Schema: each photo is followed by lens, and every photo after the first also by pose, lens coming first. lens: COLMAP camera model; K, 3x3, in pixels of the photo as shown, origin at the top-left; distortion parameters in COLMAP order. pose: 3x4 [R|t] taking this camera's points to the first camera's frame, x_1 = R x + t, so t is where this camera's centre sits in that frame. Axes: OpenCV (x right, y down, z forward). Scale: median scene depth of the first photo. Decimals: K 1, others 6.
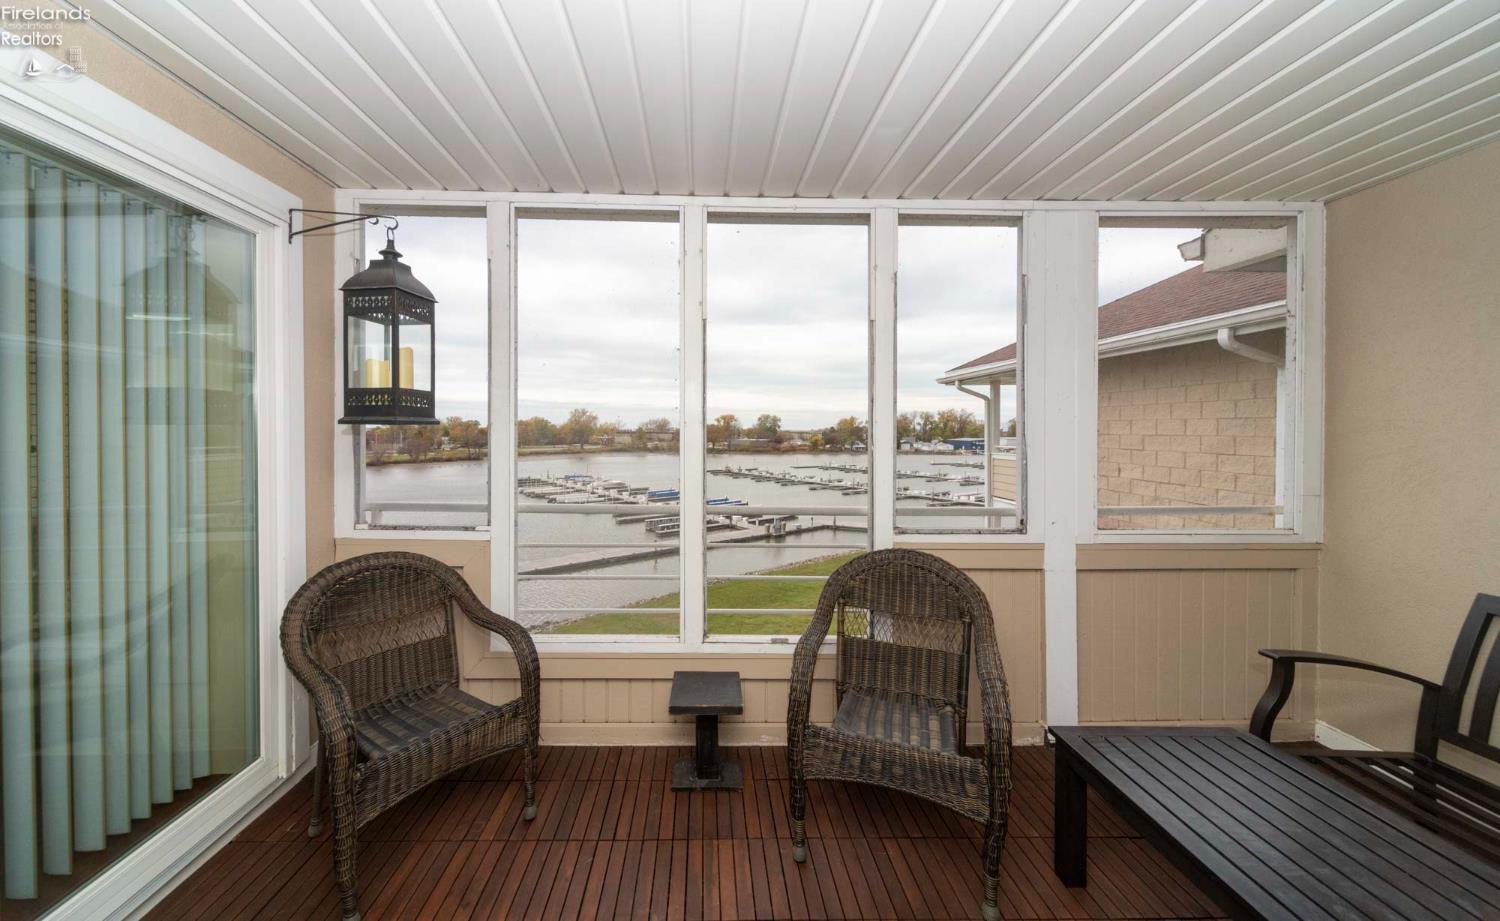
lens RADIAL K [[549.1, 0, 739.0], [0, 549.1, 437.7], [0, 0, 1]] dist [0.000467, -0.000030]
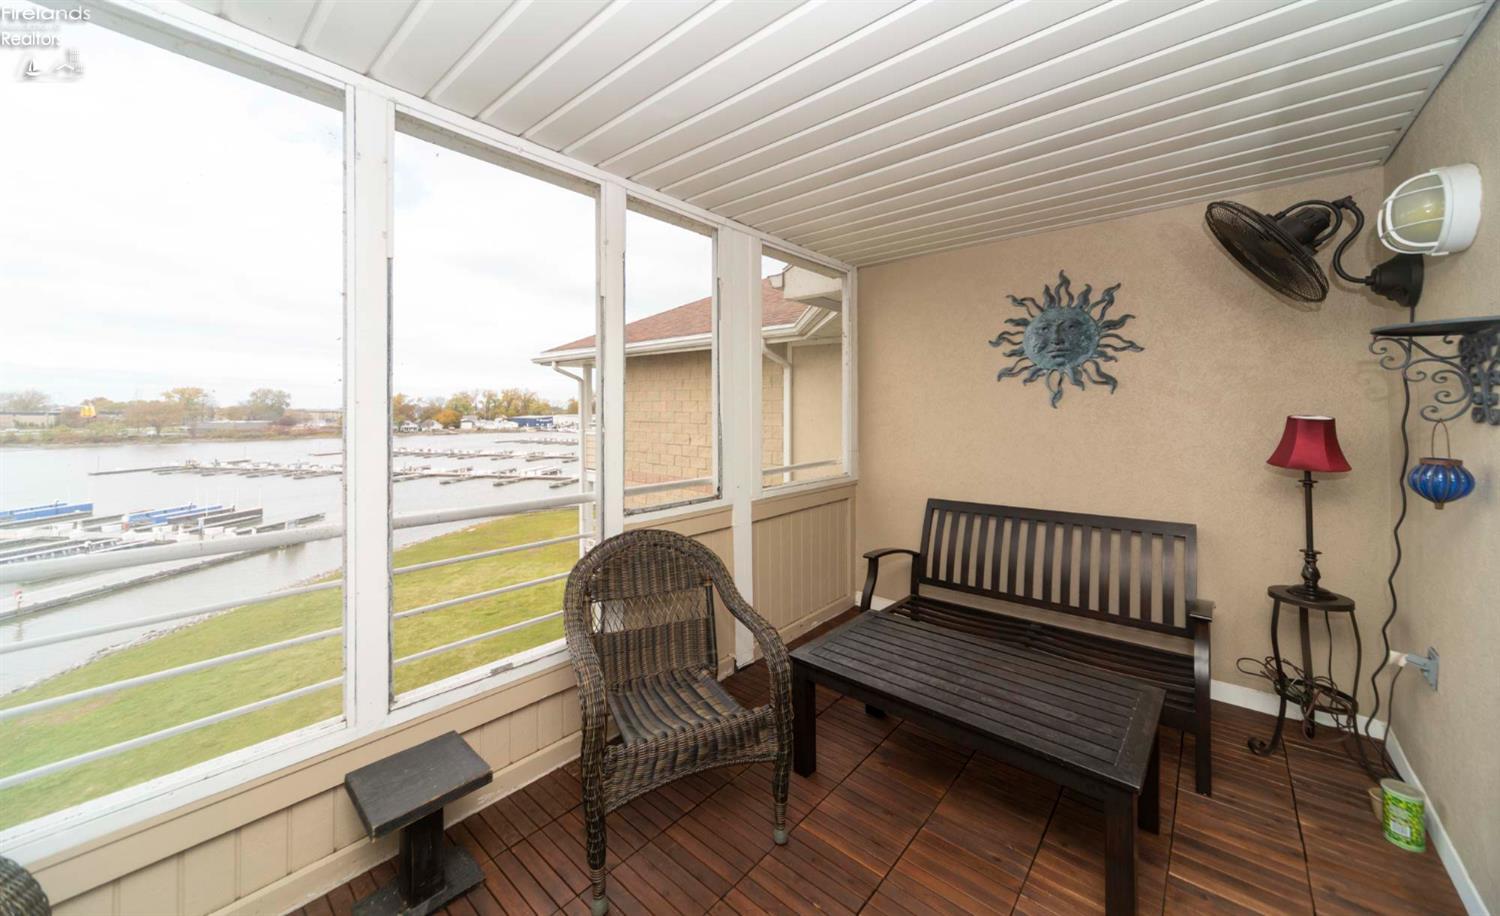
lens RADIAL K [[512.5, 0, 760.1], [0, 512.5, 408.2], [0, 0, 1]] dist [0.001314, -0.000003]
pose [[0.677772, -0.002005, 0.735270, -0.219897], [0.012196, 0.999889, -0.008515, -0.007969], [-0.735171, 0.014739, 0.677721, 0.187583]]
